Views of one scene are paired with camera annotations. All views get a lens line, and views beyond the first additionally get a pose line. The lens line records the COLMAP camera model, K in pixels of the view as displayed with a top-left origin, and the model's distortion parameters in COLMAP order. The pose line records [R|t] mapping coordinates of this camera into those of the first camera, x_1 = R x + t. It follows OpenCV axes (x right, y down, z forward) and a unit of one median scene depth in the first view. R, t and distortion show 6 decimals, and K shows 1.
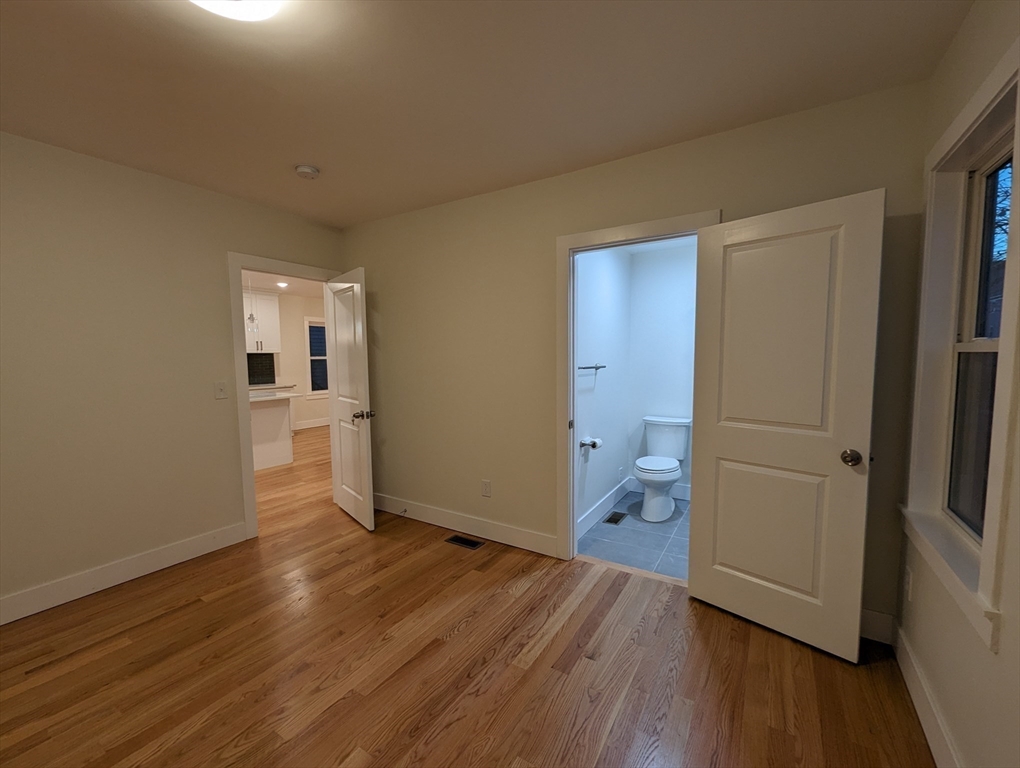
lens RADIAL K [[429.5, 0, 507.0], [0, 429.5, 389.3], [0, 0, 1]] dist [0.002896, 0.000569]
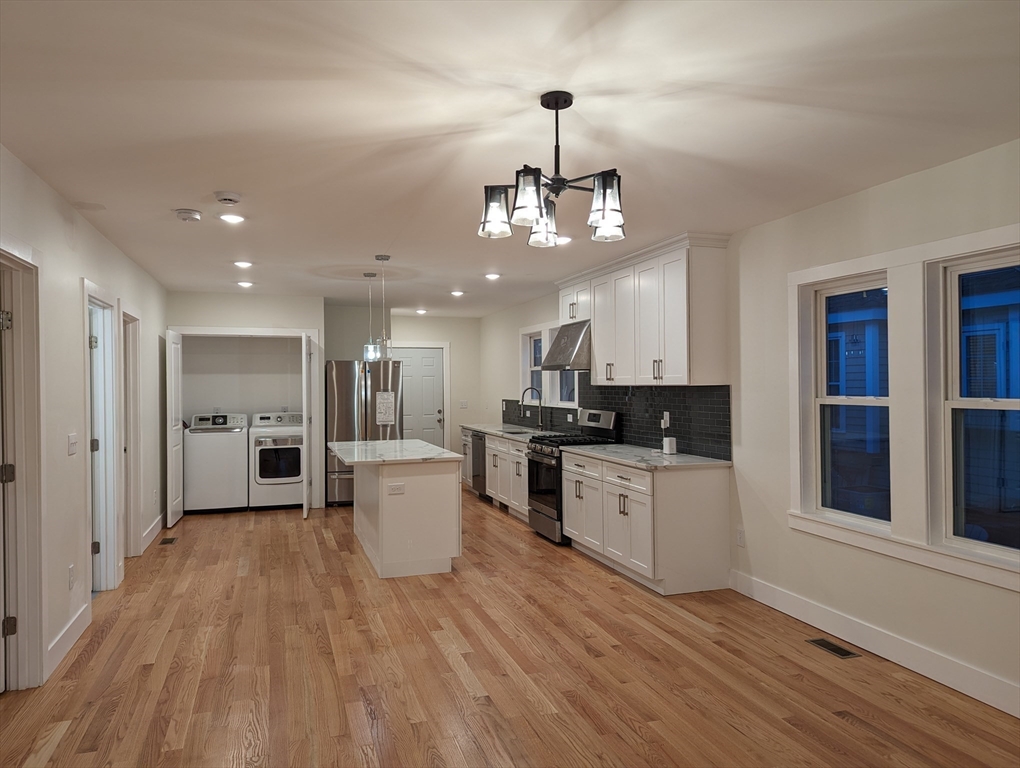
lens RADIAL K [[718.0, 0, 507.6], [0, 718.0, 379.7], [0, 0, 1]] dist [0.058379, -0.040847]
pose [[-0.649288, 0.006999, -0.760510, 0.088075], [-0.051817, 0.997227, 0.053417, -0.105082], [0.758775, 0.074091, -0.647125, 1.179231]]
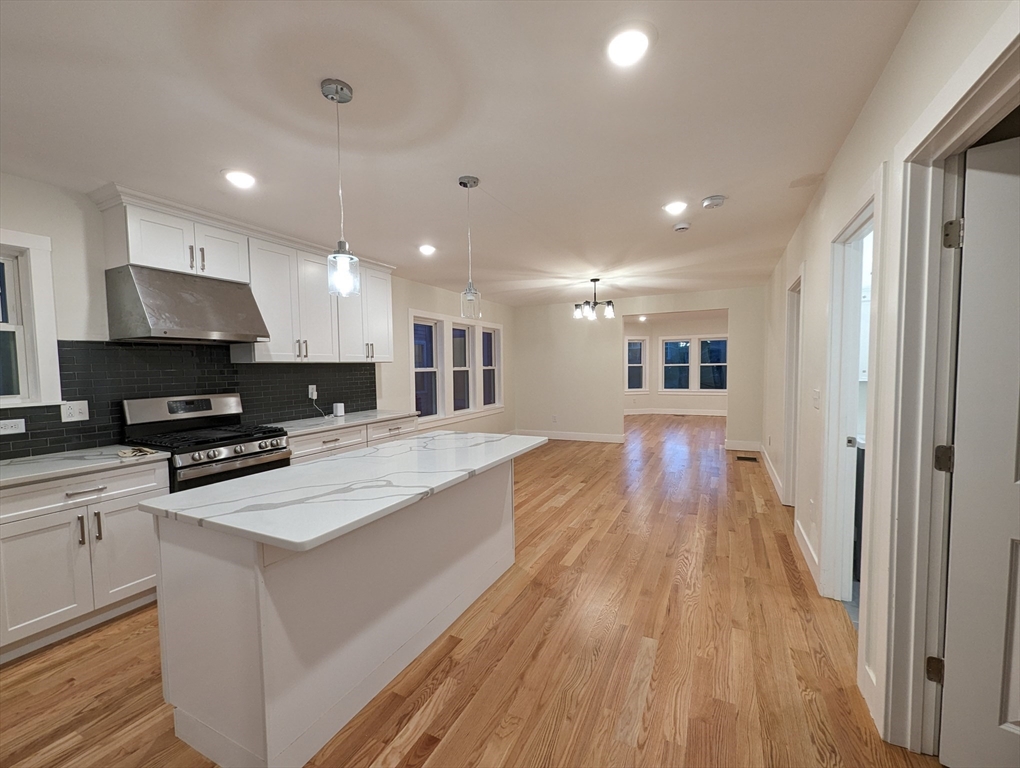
lens RADIAL K [[429.5, 0, 515.3], [0, 429.5, 388.3], [0, 0, 1]] dist [0.002896, 0.000569]
pose [[0.994972, -0.014511, 0.099093, -0.368308], [0.017800, 0.999317, -0.032388, -0.019247], [-0.098556, 0.033989, 0.994551, 0.312925]]
